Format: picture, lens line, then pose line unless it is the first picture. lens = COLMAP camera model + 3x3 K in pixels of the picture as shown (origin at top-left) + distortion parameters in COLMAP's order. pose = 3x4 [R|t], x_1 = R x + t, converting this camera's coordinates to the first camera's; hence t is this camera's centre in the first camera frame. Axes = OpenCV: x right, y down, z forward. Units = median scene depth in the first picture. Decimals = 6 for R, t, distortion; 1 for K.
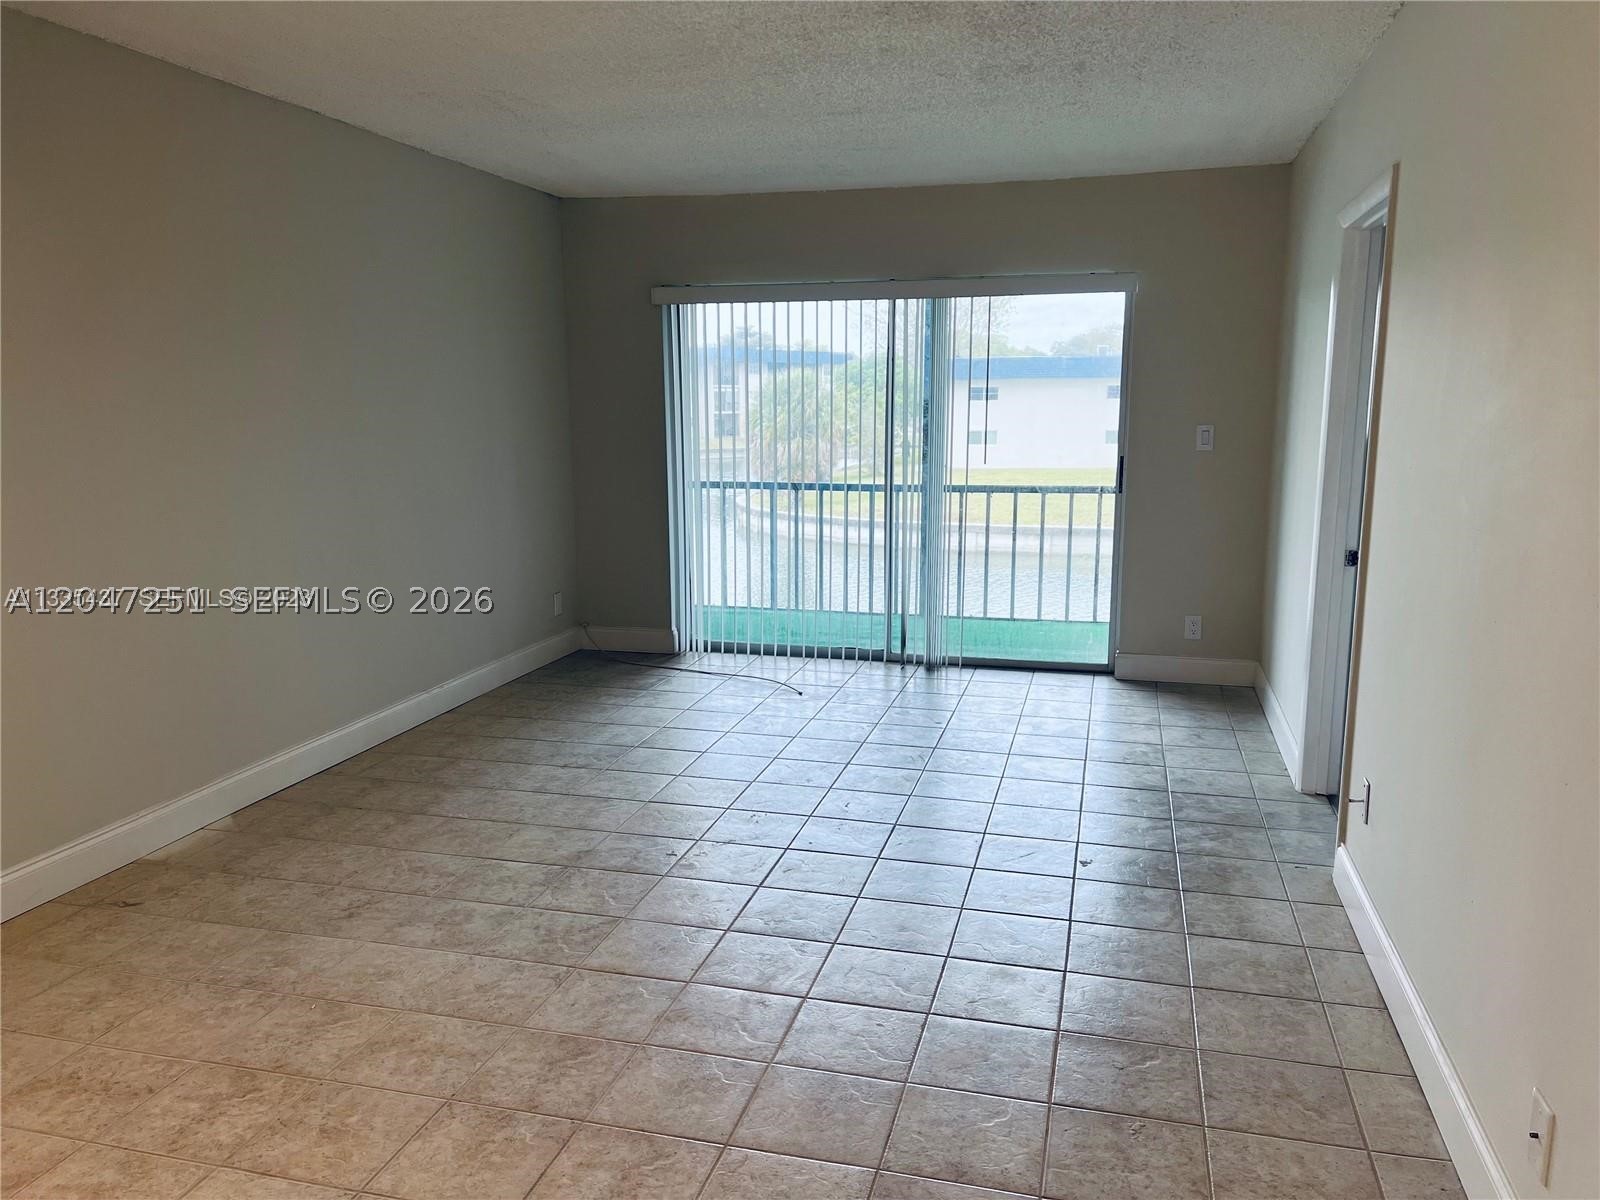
lens RADIAL K [[1230.2, 0, 798.9], [0, 1230.2, 596.9], [0, 0, 1]] dist [-0.036256, -0.007941]
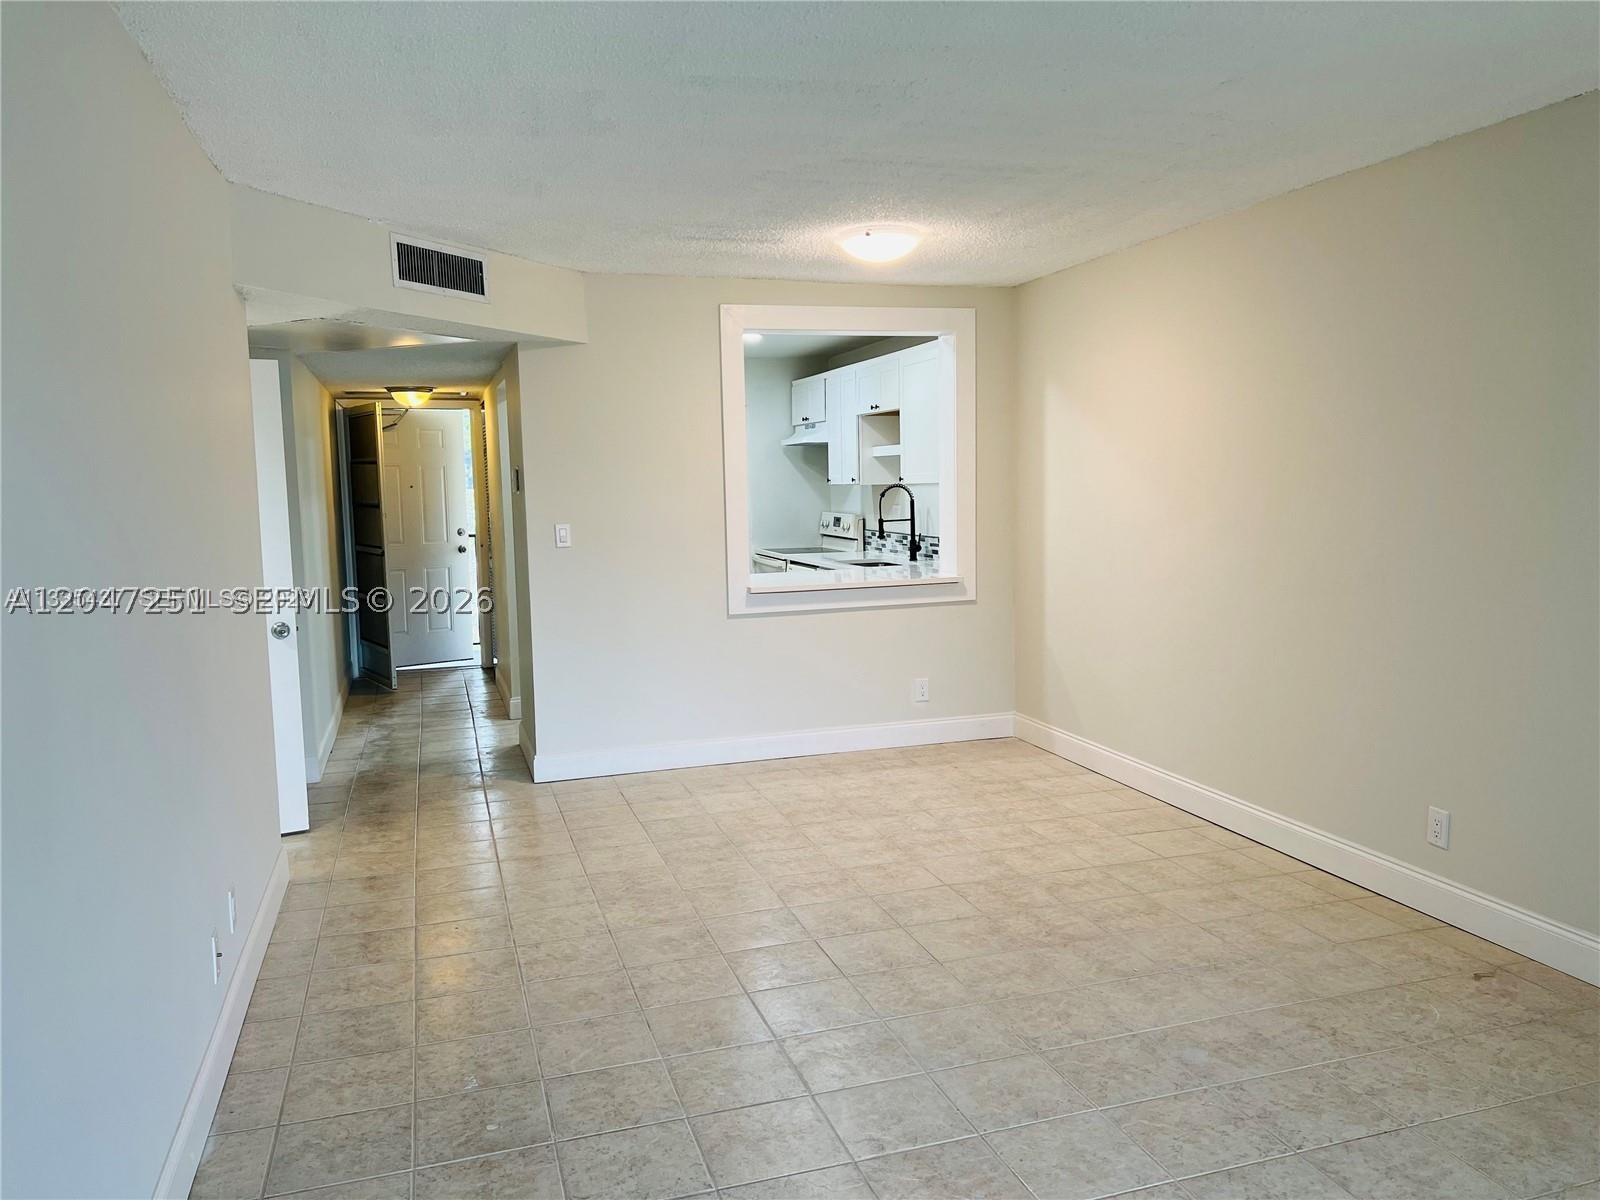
lens RADIAL K [[1230.2, 0, 802.7], [0, 1230.2, 600.0], [0, 0, 1]] dist [-0.036256, -0.007941]
pose [[-0.850886, 0.069880, -0.520681, 0.241224], [-0.064779, 0.969594, 0.235990, -0.141406], [0.521340, 0.234530, -0.820488, 0.834238]]
